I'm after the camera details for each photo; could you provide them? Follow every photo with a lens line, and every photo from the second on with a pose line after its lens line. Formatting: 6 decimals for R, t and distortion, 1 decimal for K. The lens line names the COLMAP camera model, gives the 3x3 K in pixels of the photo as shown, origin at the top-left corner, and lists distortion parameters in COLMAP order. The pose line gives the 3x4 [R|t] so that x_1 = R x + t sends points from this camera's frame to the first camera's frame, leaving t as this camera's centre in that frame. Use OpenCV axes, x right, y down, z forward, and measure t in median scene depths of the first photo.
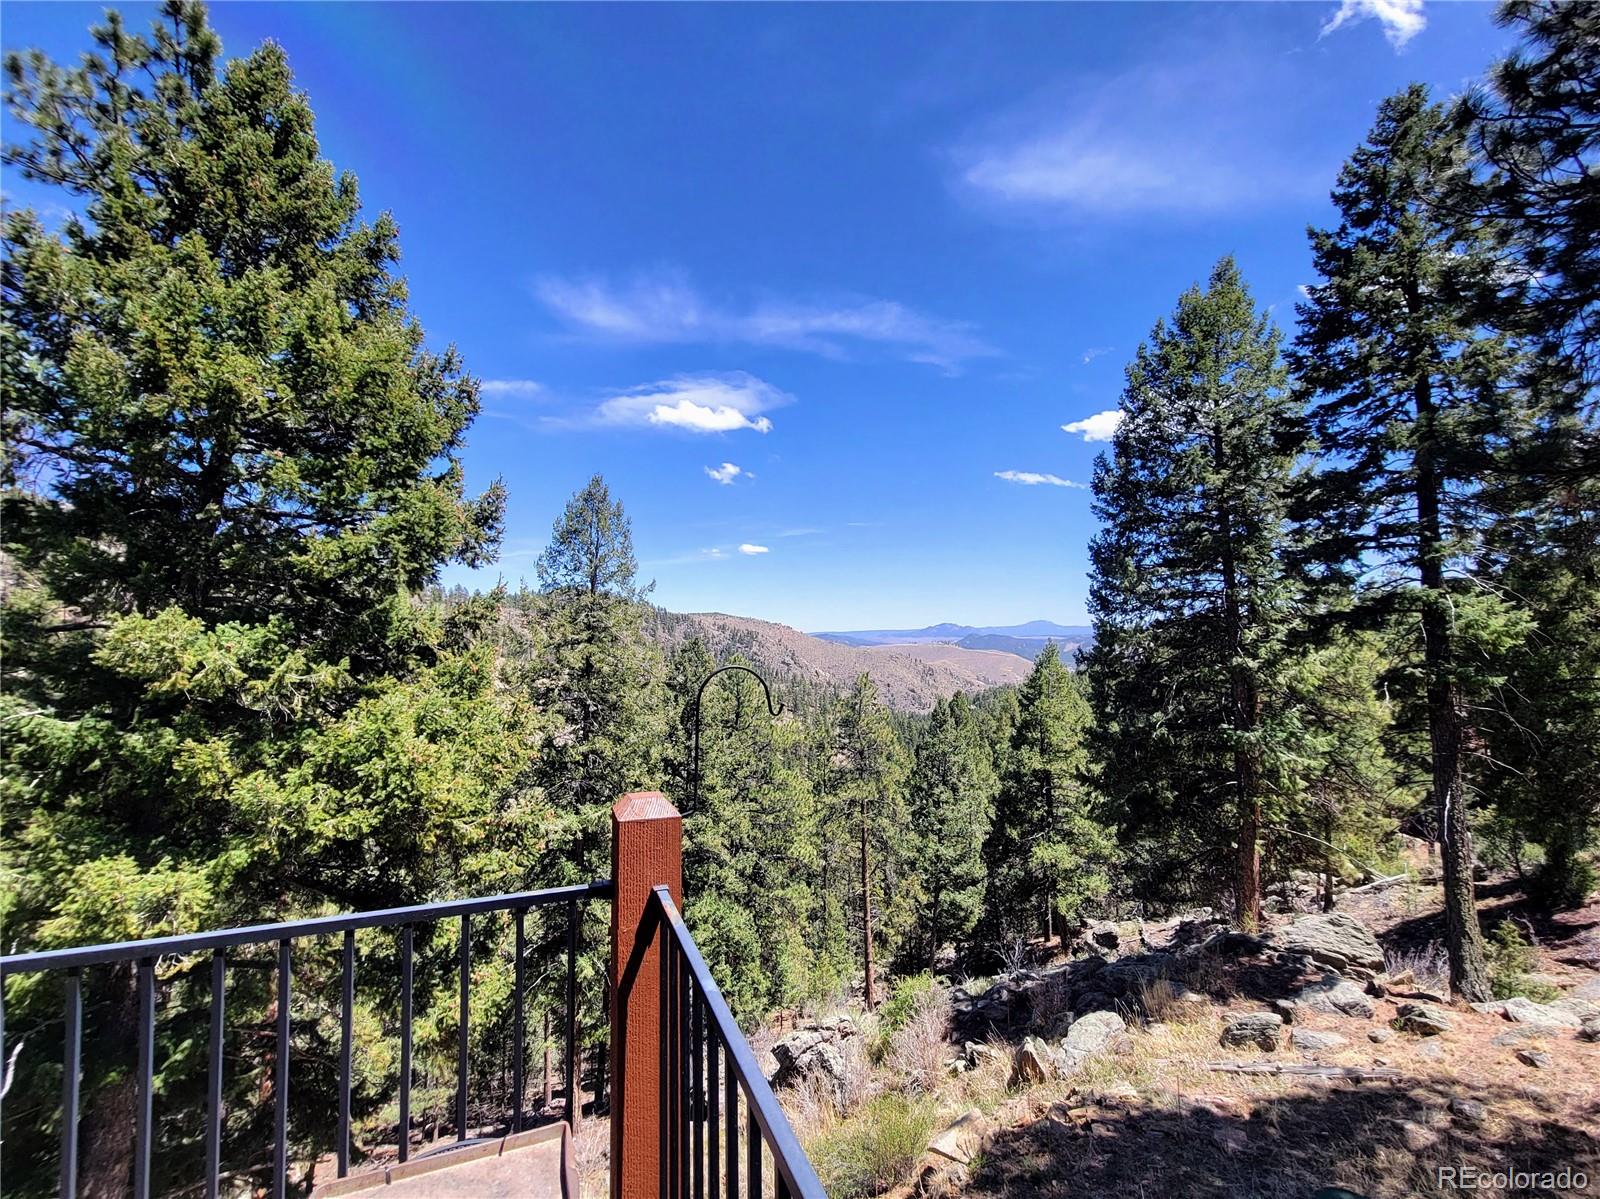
lens RADIAL K [[652.9, 0, 842.9], [0, 652.9, 593.8], [0, 0, 1]] dist [0.001944, -0.000203]
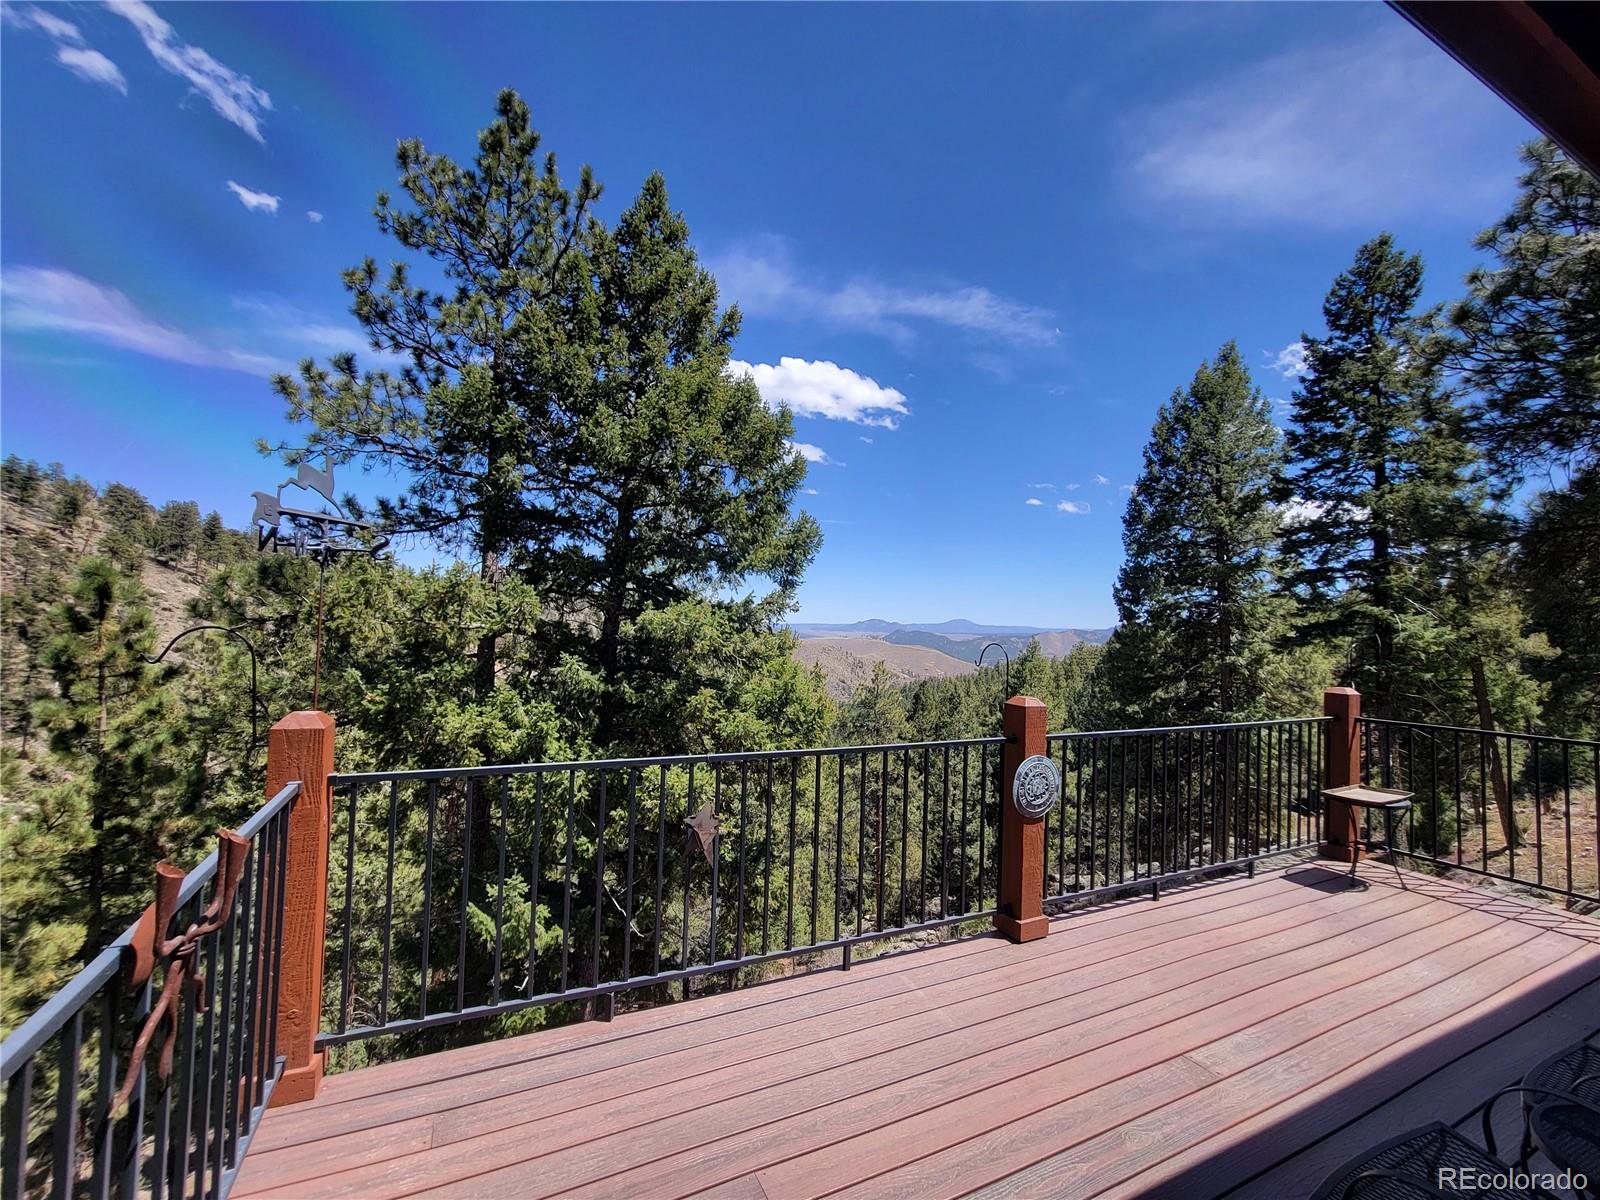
lens RADIAL K [[652.9, 0, 799.3], [0, 652.9, 597.6], [0, 0, 1]] dist [0.001944, -0.000203]
pose [[0.994661, 0.035207, 0.097001, -0.422284], [-0.036863, 0.999203, 0.015333, -0.006686], [-0.096384, -0.018827, 0.995166, -0.236489]]
